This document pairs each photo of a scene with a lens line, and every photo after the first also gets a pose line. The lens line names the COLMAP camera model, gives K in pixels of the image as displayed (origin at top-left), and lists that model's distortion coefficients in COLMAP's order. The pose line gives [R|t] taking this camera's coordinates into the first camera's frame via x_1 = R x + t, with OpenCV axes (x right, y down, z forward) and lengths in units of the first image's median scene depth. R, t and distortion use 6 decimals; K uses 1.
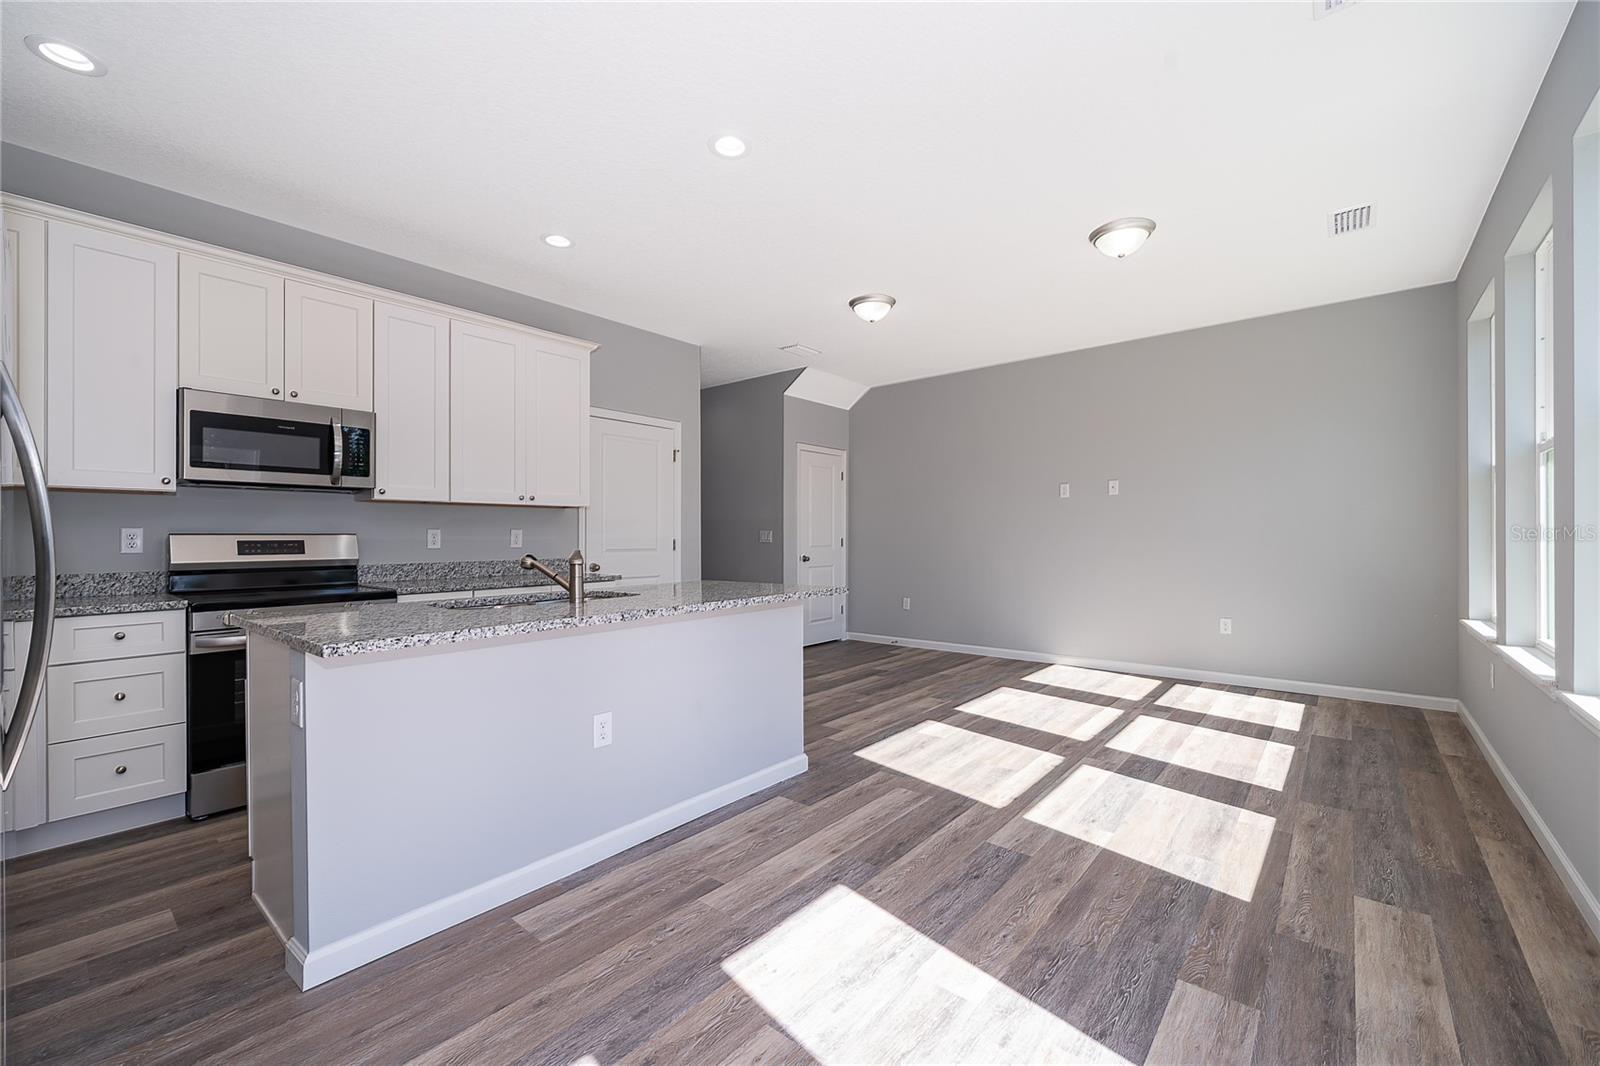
lens RADIAL K [[656.7, 0, 806.1], [0, 656.7, 535.7], [0, 0, 1]] dist [-0.000514, -0.000081]
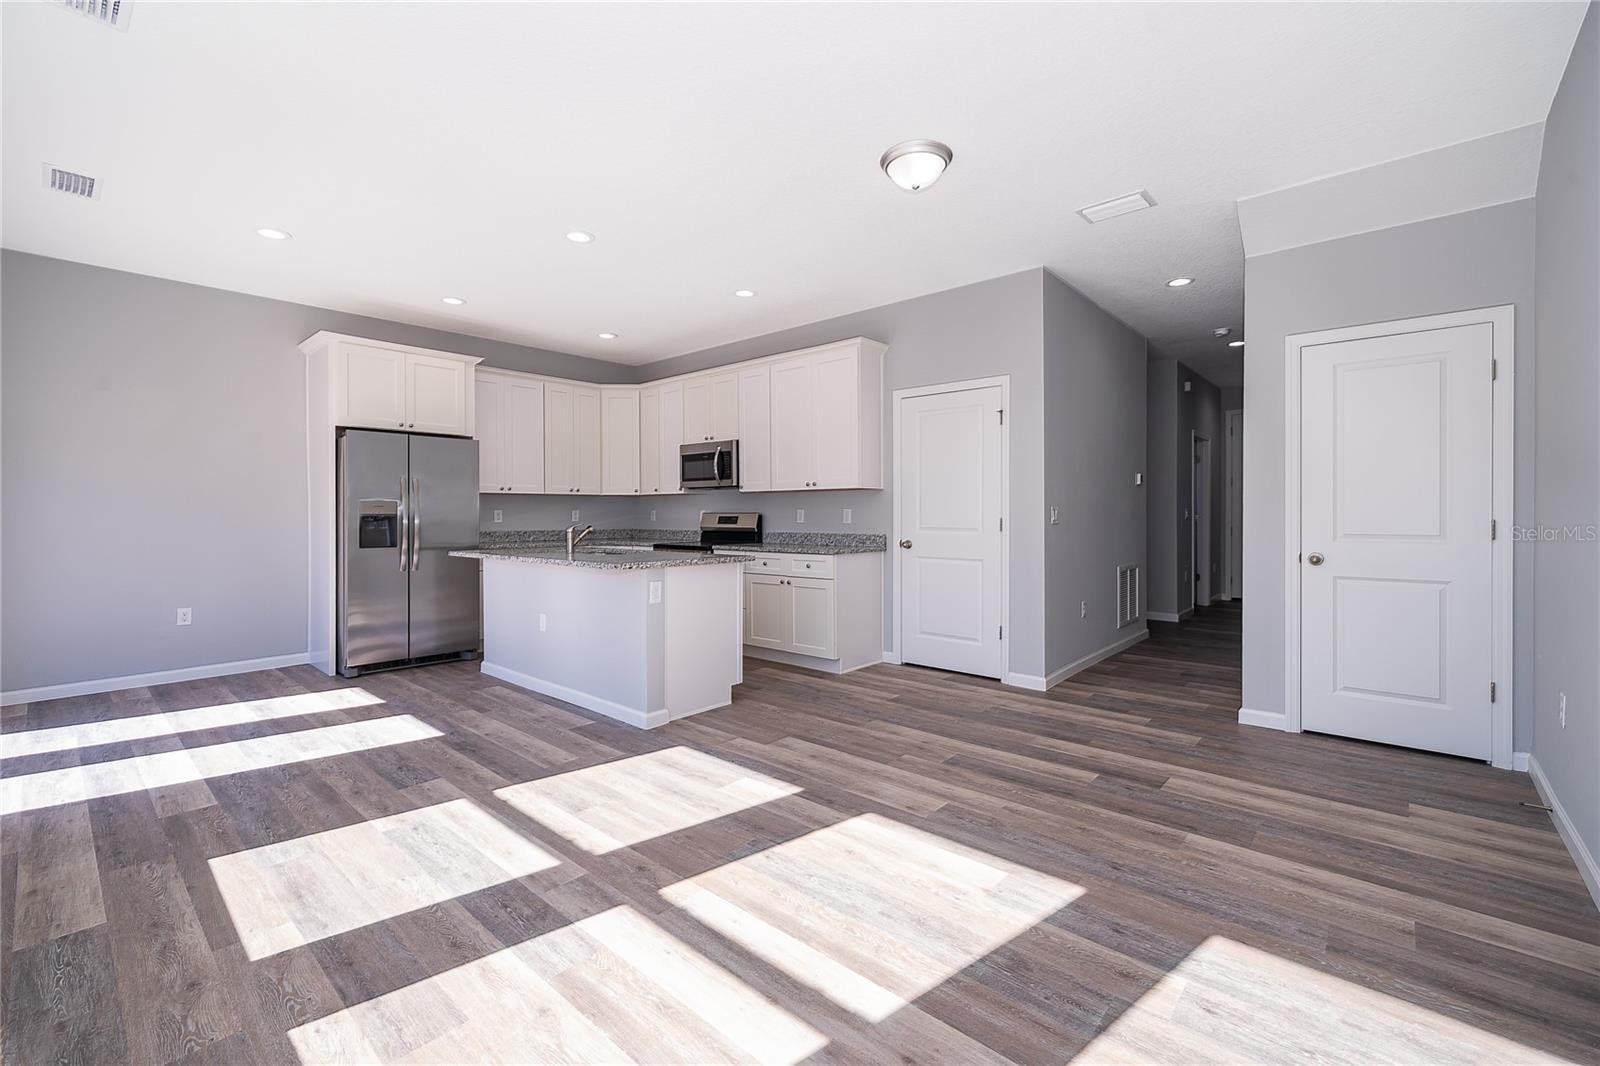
lens RADIAL K [[678.1, 0, 795.3], [0, 678.1, 524.4], [0, 0, 1]] dist [-0.002241, -0.000264]
pose [[-0.039533, 0.020759, -0.999003, 1.128853], [0.003882, 0.999780, 0.020621, -0.009140], [0.999211, -0.003063, -0.039605, 1.306046]]
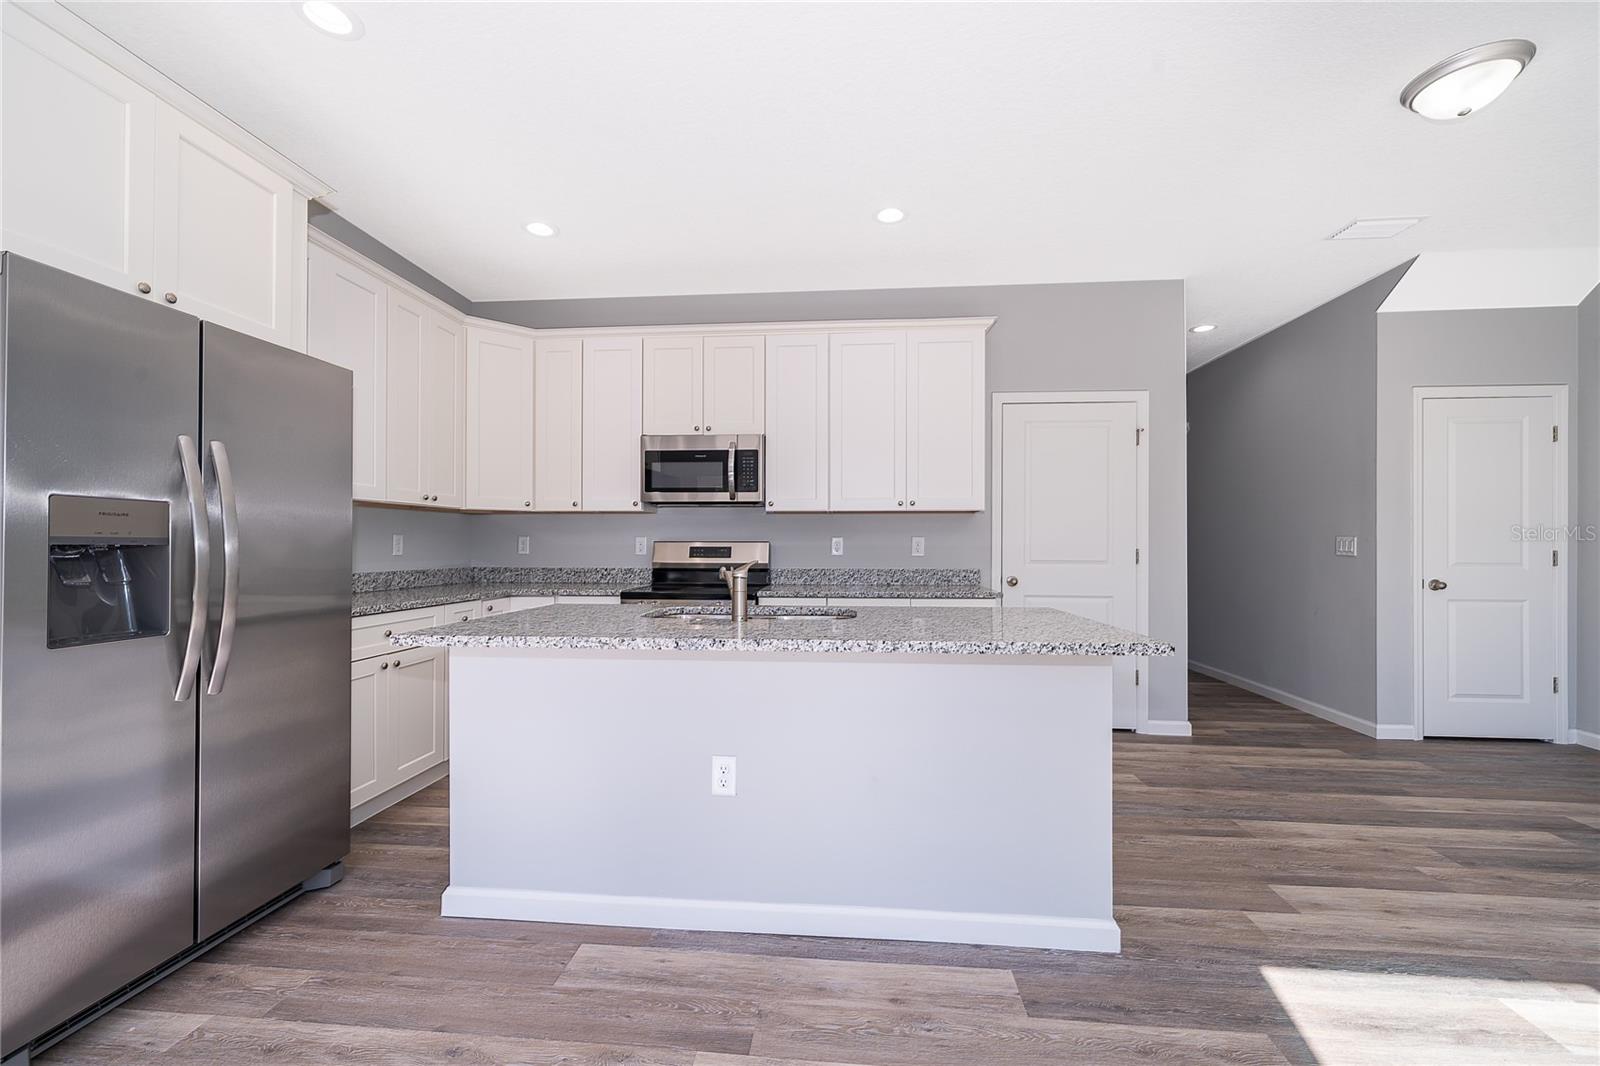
lens RADIAL K [[645.7, 0, 795.1], [0, 645.7, 539.1], [0, 0, 1]] dist [-0.001017, 0.000342]
pose [[0.565578, -0.001503, -0.824693, 0.311770], [-0.003241, 0.999987, -0.004045, -0.002865], [0.824688, 0.004960, 0.565566, 0.446218]]
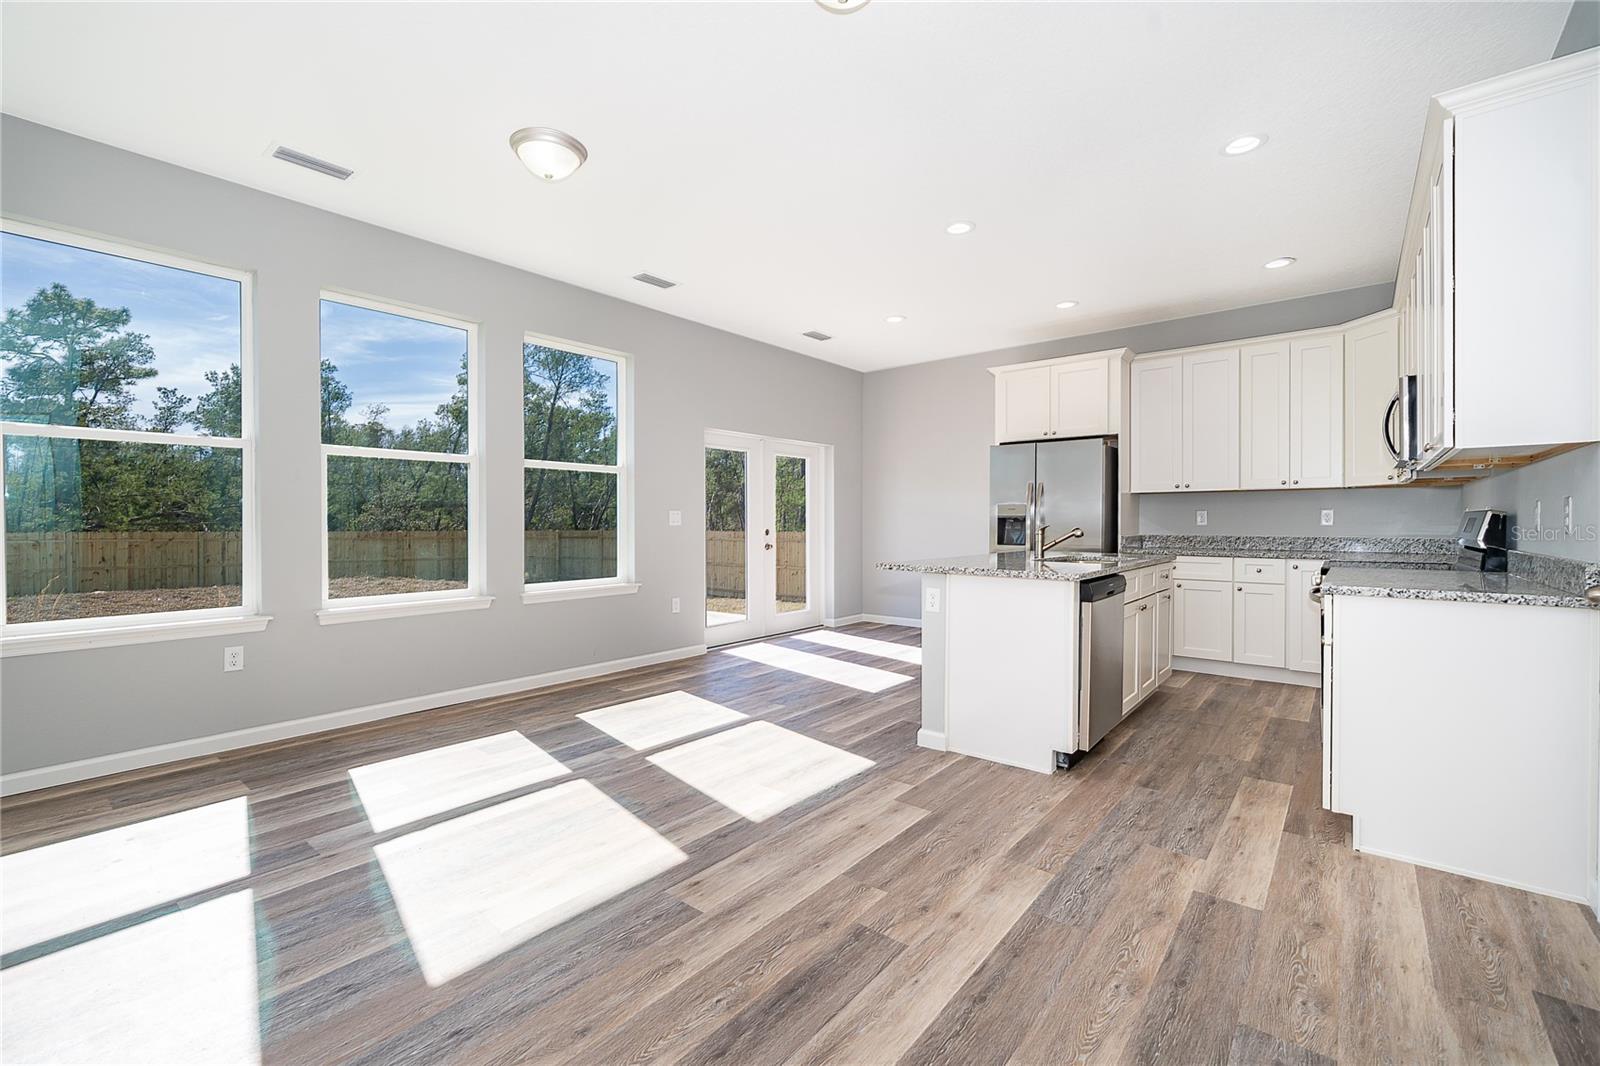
lens RADIAL K [[678.1, 0, 795.3], [0, 678.1, 524.4], [0, 0, 1]] dist [-0.002241, -0.000264]
pose [[-0.999985, 0.004440, 0.003218, 0.190710], [0.004451, 0.999984, 0.003542, 0.009141], [-0.003202, 0.003556, -0.999989, 2.071234]]
